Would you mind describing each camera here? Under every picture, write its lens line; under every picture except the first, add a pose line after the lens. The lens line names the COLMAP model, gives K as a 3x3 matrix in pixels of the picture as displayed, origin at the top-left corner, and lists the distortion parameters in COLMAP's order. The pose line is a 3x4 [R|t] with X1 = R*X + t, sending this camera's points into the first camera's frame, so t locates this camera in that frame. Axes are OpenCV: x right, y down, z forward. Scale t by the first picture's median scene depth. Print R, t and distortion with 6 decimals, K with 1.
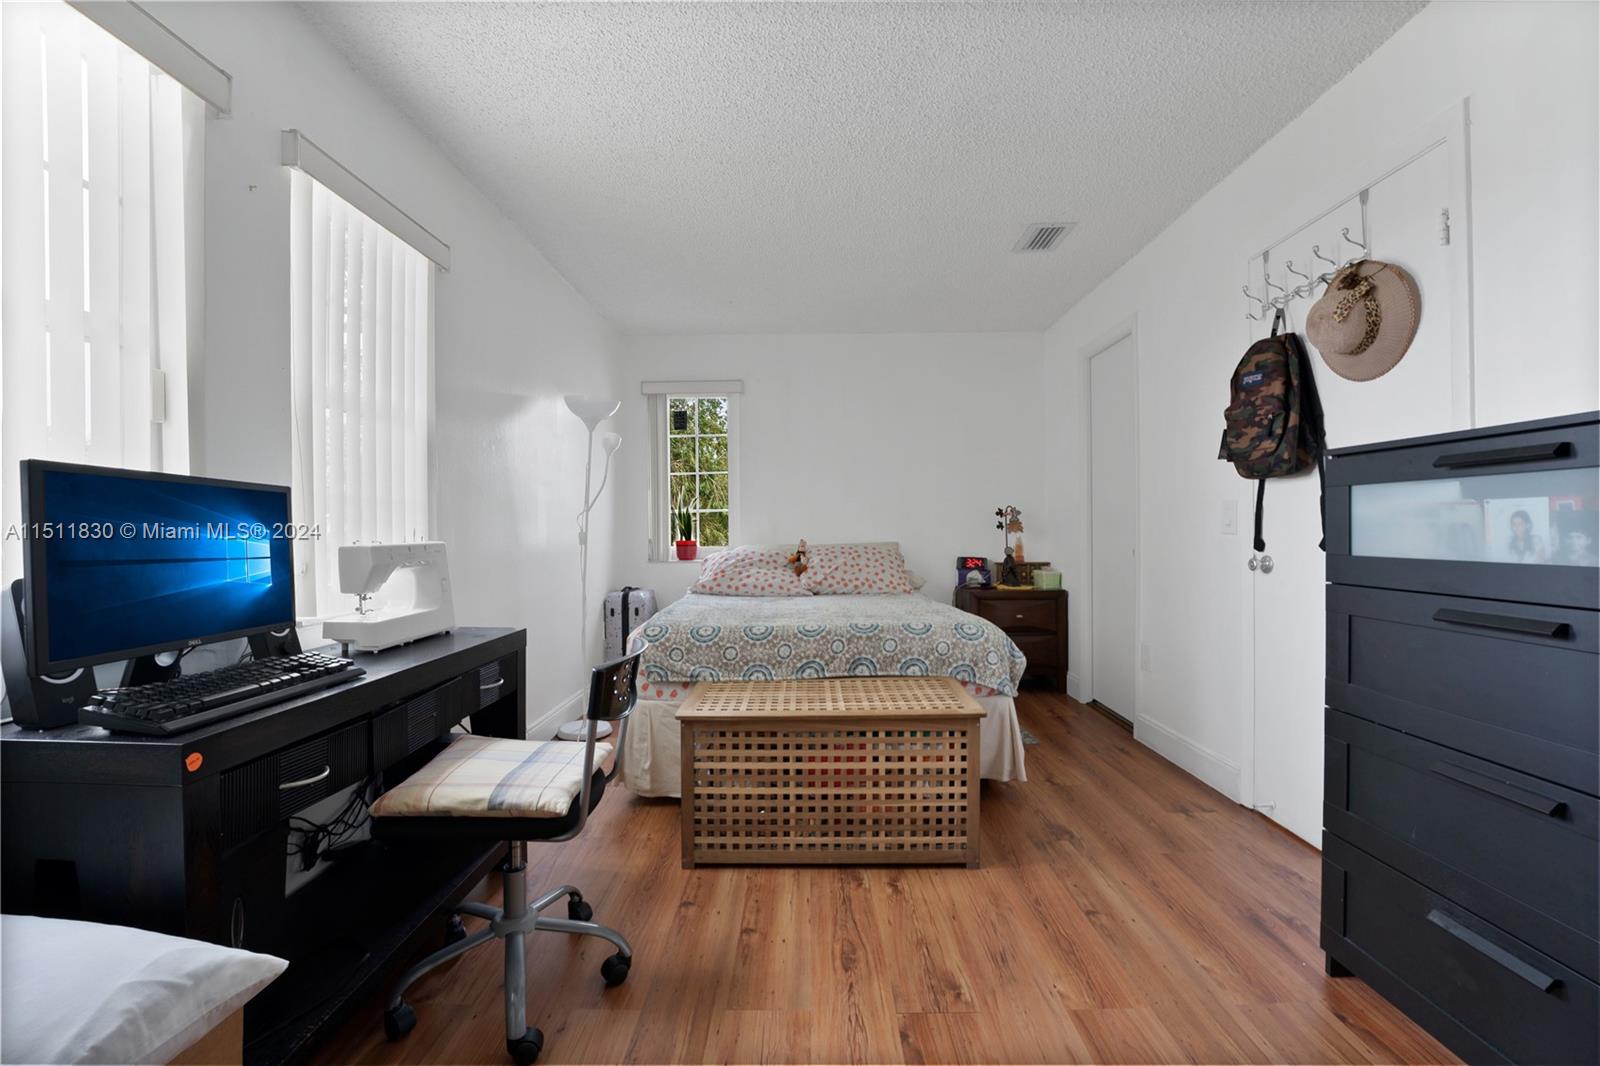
lens RADIAL K [[657.8, 0, 795.5], [0, 657.8, 537.0], [0, 0, 1]] dist [-0.029695, 0.004340]
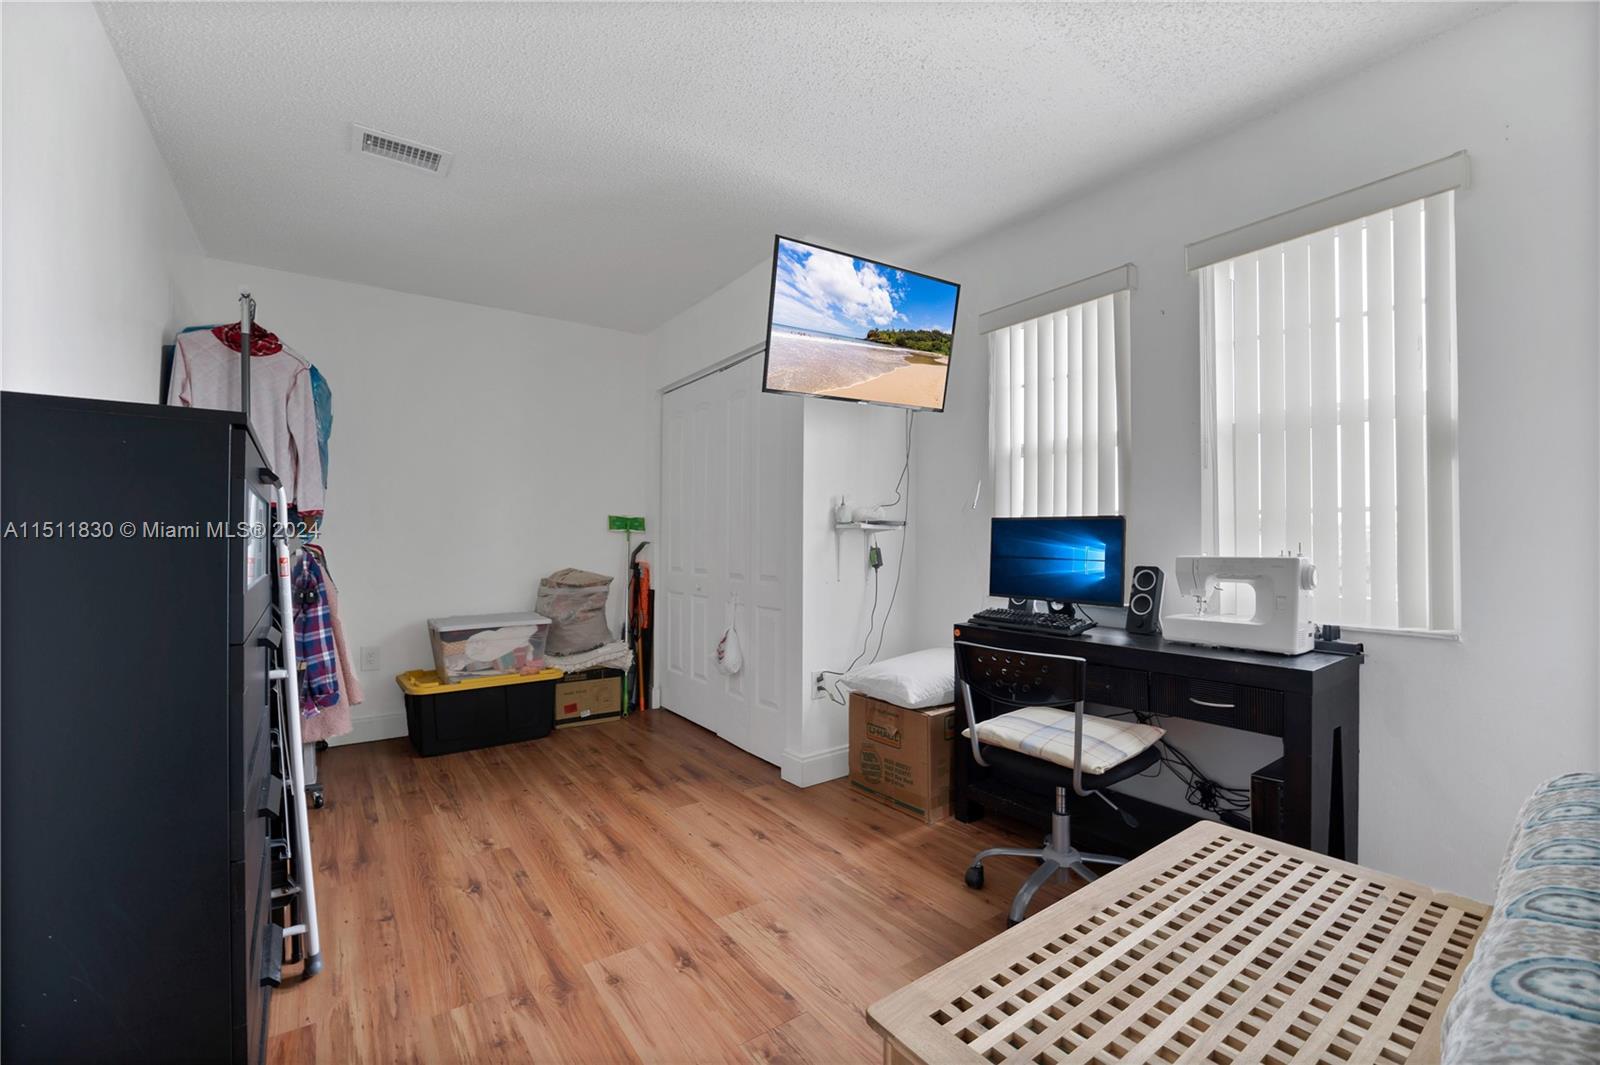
lens RADIAL K [[657.8, 0, 795.5], [0, 657.8, 536.5], [0, 0, 1]] dist [-0.029695, 0.004340]
pose [[-0.796499, 0.004664, -0.604622, 0.810916], [0.005383, 0.999985, 0.000622, -0.034773], [0.604616, -0.002759, -0.796512, 1.845582]]
